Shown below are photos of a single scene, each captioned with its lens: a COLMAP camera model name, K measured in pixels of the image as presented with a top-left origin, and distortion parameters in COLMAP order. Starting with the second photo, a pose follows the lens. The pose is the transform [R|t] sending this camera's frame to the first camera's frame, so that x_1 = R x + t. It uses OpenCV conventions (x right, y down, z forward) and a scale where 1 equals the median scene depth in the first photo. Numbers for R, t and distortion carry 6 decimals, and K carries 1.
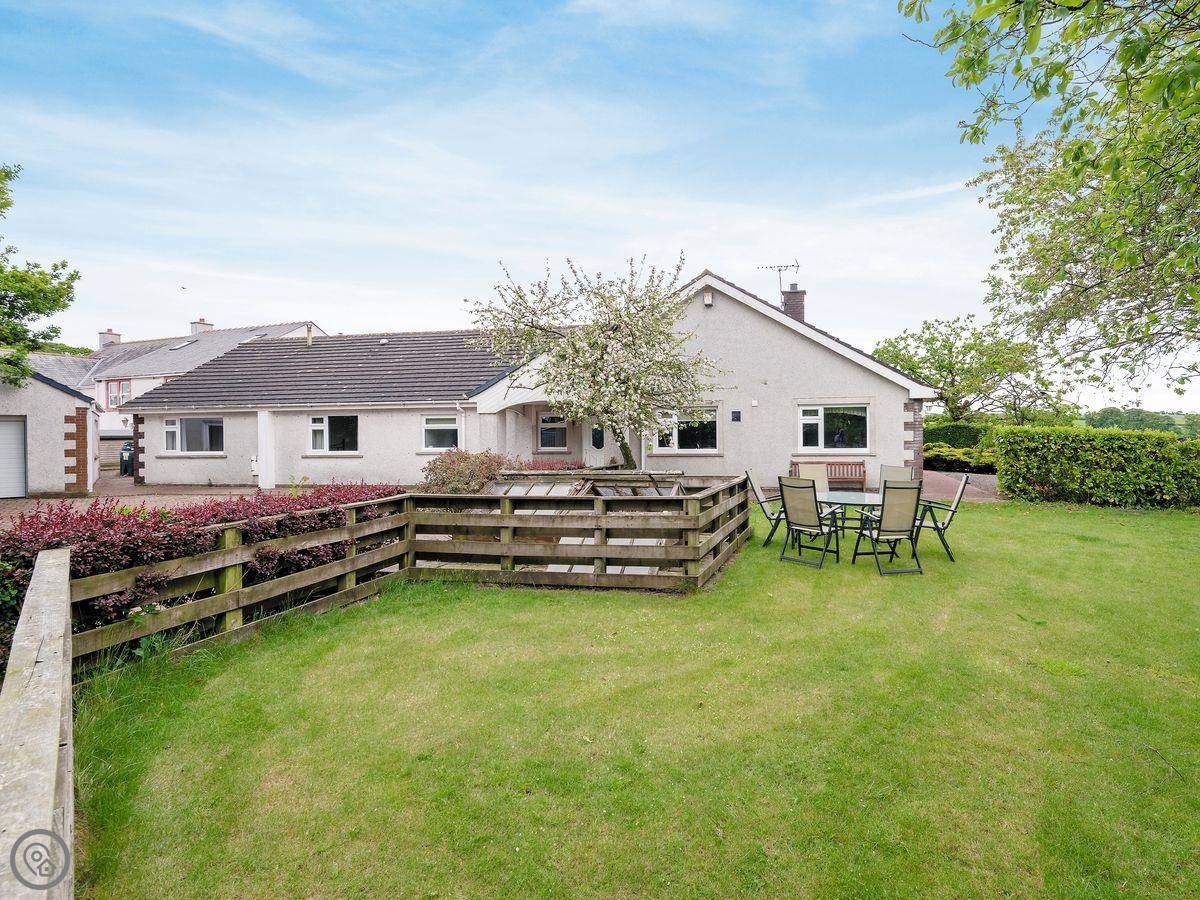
lens RADIAL K [[1216.3, 0, 600.0], [0, 1216.3, 450.0], [0, 0, 1]] dist [0.006256, -0.001484]
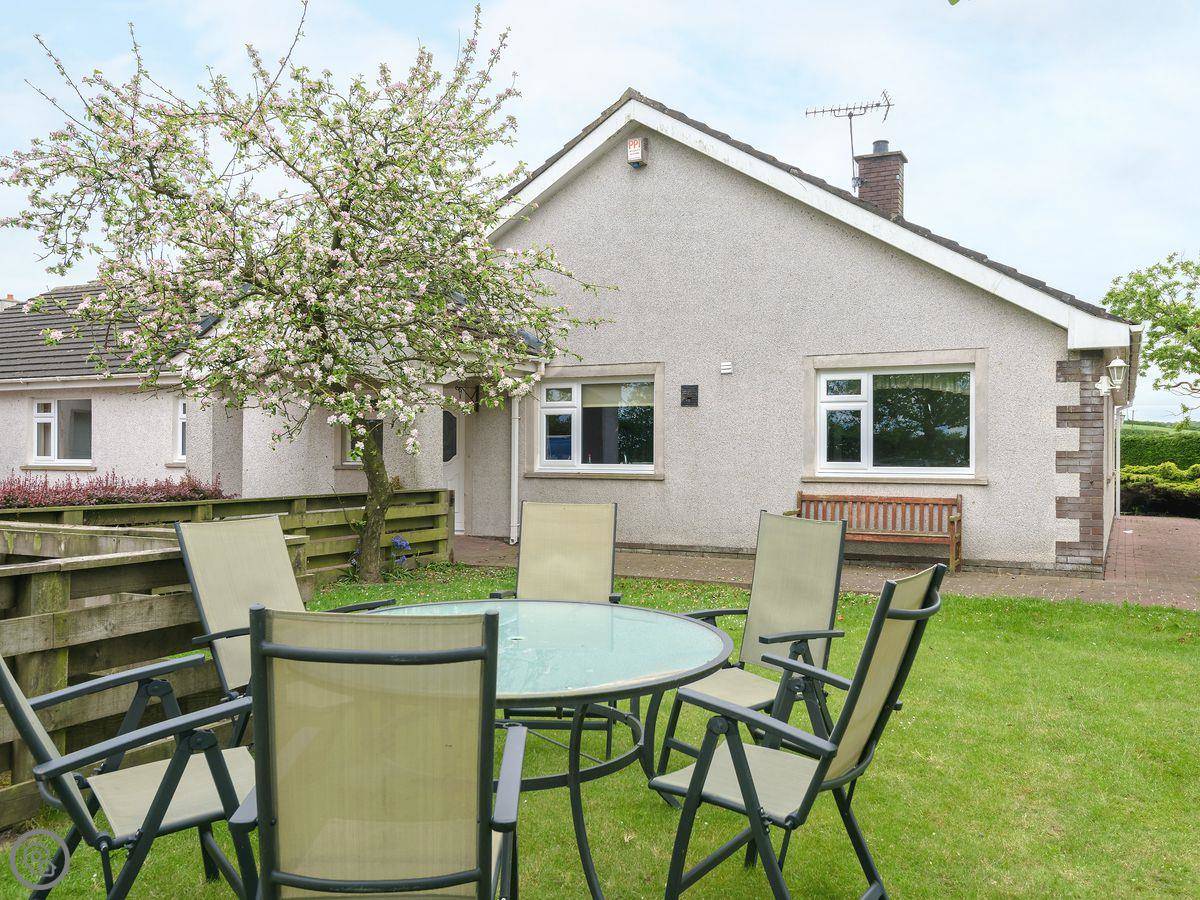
lens RADIAL K [[1216.3, 0, 600.0], [0, 1216.3, 450.0], [0, 0, 1]] dist [0.006256, -0.001484]
pose [[0.958547, 0.012495, -0.284662, 0.214128], [-0.017929, 0.999703, -0.016491, 0.001694], [0.284371, 0.020911, 0.958486, 0.541106]]
